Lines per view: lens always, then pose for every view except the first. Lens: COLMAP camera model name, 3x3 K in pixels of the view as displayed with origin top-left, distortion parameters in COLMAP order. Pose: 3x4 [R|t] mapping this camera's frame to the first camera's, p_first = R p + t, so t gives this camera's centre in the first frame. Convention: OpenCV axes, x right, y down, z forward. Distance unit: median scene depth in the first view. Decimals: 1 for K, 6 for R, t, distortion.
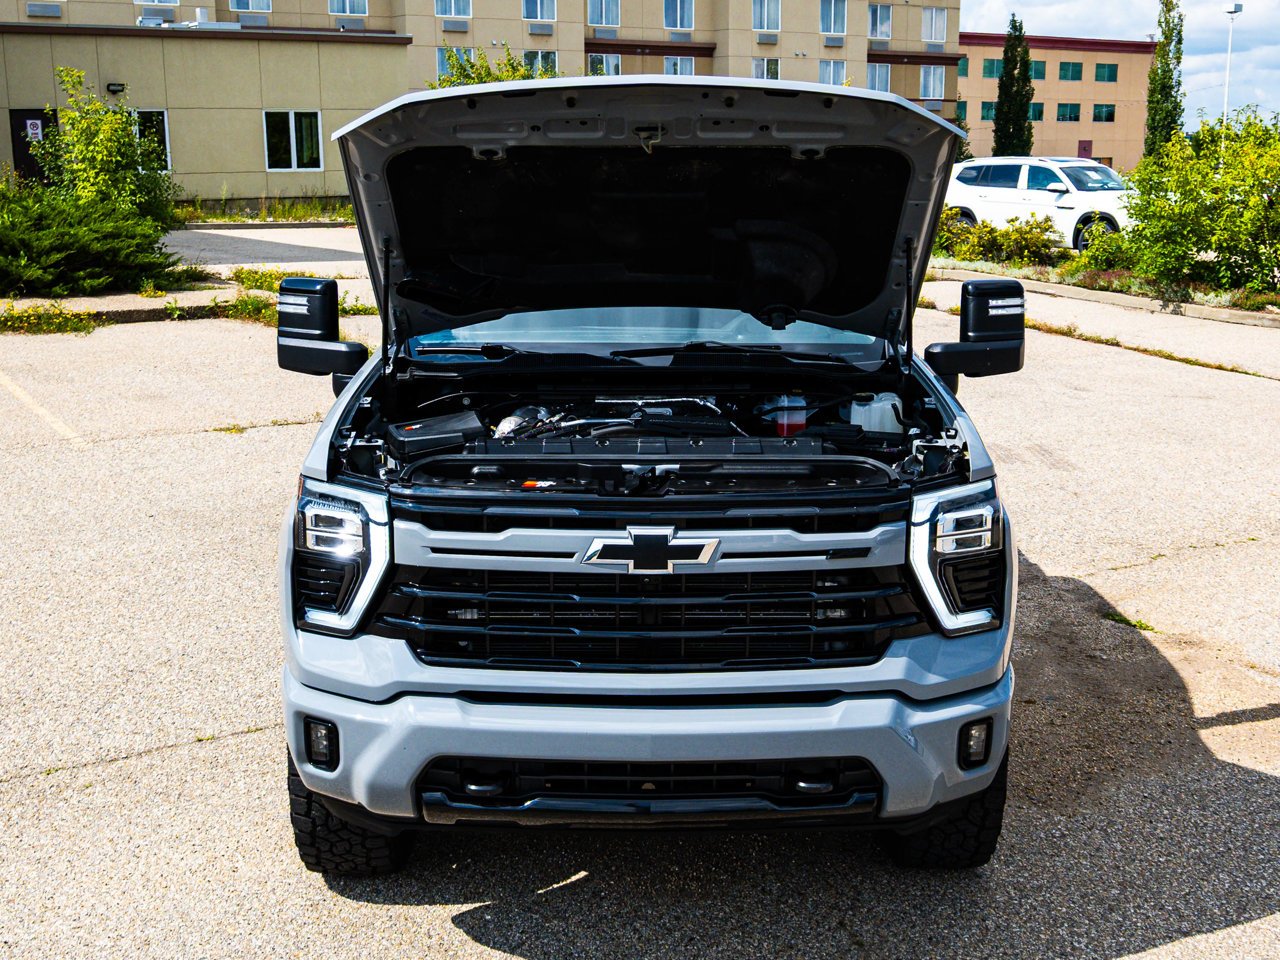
lens RADIAL K [[1587.3, 0, 638.6], [0, 1587.3, 542.7], [0, 0, 1]] dist [-0.080264, 0.031805]
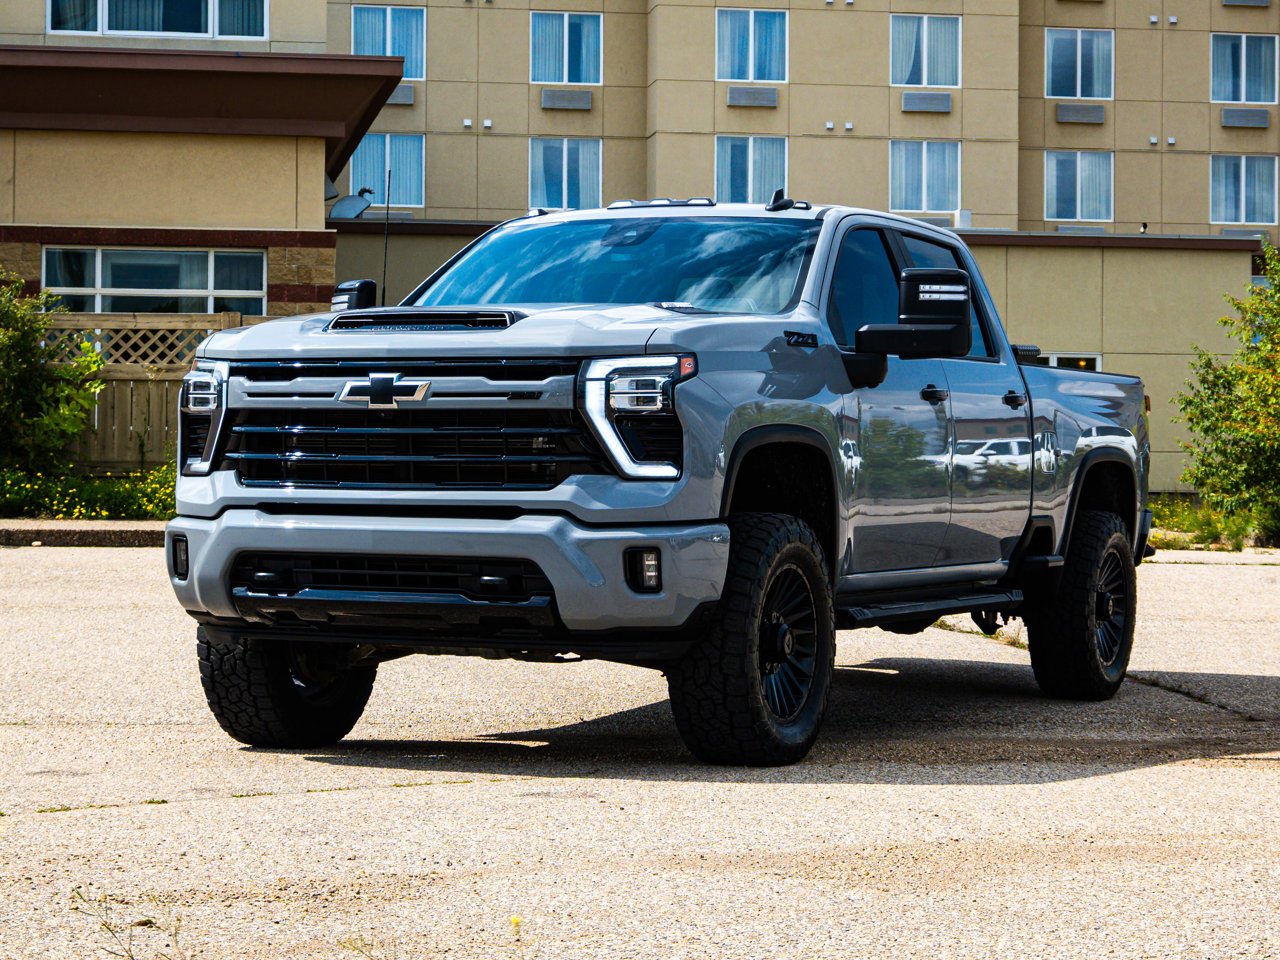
lens RADIAL K [[3033.7, 0, 640.0], [0, 3033.7, 480.0], [0, 0, 1]] dist [-0.012479, -0.022374]
pose [[0.907292, 0.004215, -0.420481, 1.197529], [-0.110106, 0.967443, -0.227883, 0.596016], [0.405831, 0.253054, 0.878217, -1.060802]]
